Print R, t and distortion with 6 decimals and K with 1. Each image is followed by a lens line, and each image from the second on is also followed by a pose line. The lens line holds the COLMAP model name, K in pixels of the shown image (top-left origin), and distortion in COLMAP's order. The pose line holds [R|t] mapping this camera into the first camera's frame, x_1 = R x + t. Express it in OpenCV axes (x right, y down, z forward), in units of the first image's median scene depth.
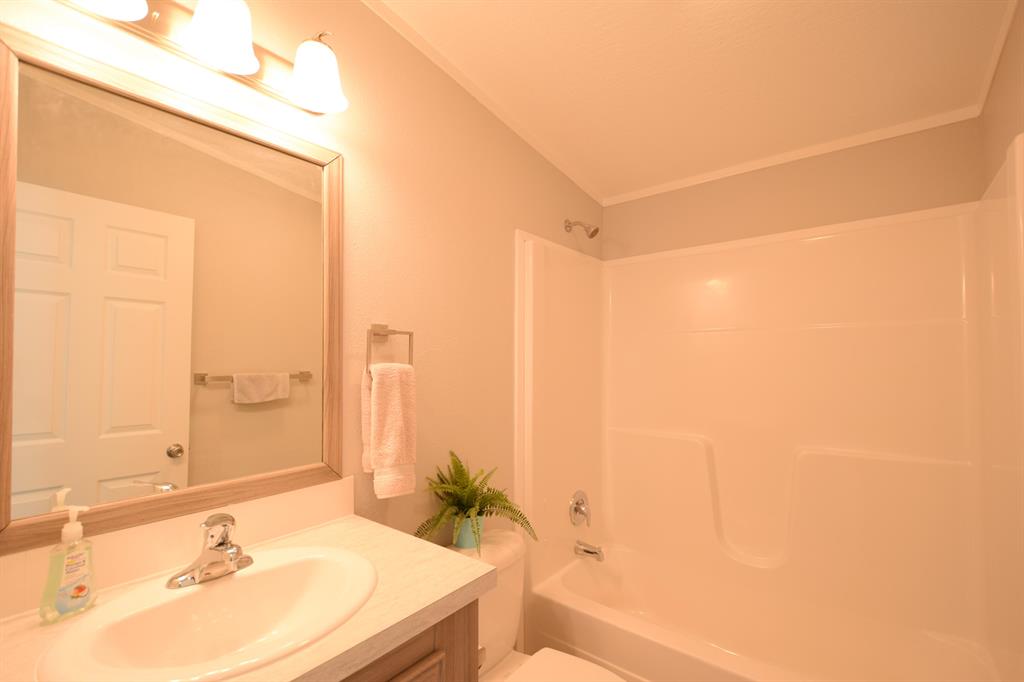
lens RADIAL K [[446.9, 0, 519.8], [0, 446.9, 343.1], [0, 0, 1]] dist [0.007032, -0.006920]
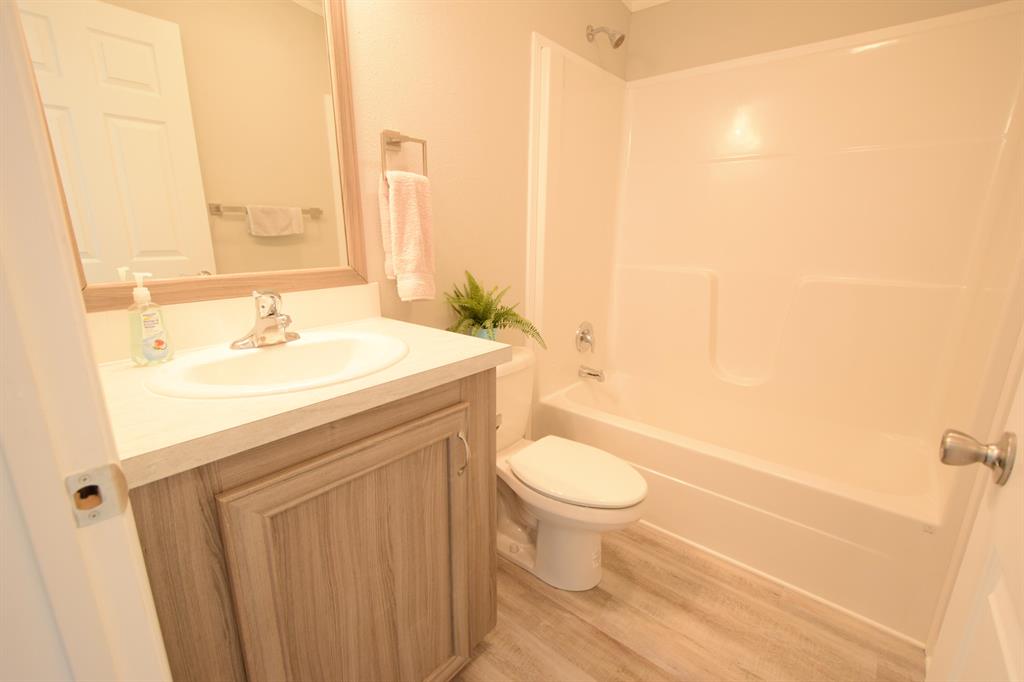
lens RADIAL K [[446.9, 0, 518.4], [0, 446.9, 344.3], [0, 0, 1]] dist [0.007032, -0.006920]
pose [[0.999601, 0.019855, -0.020074, -0.007783], [-0.013086, 0.955787, 0.293770, 0.101894], [0.025019, -0.293390, 0.955665, -0.055842]]
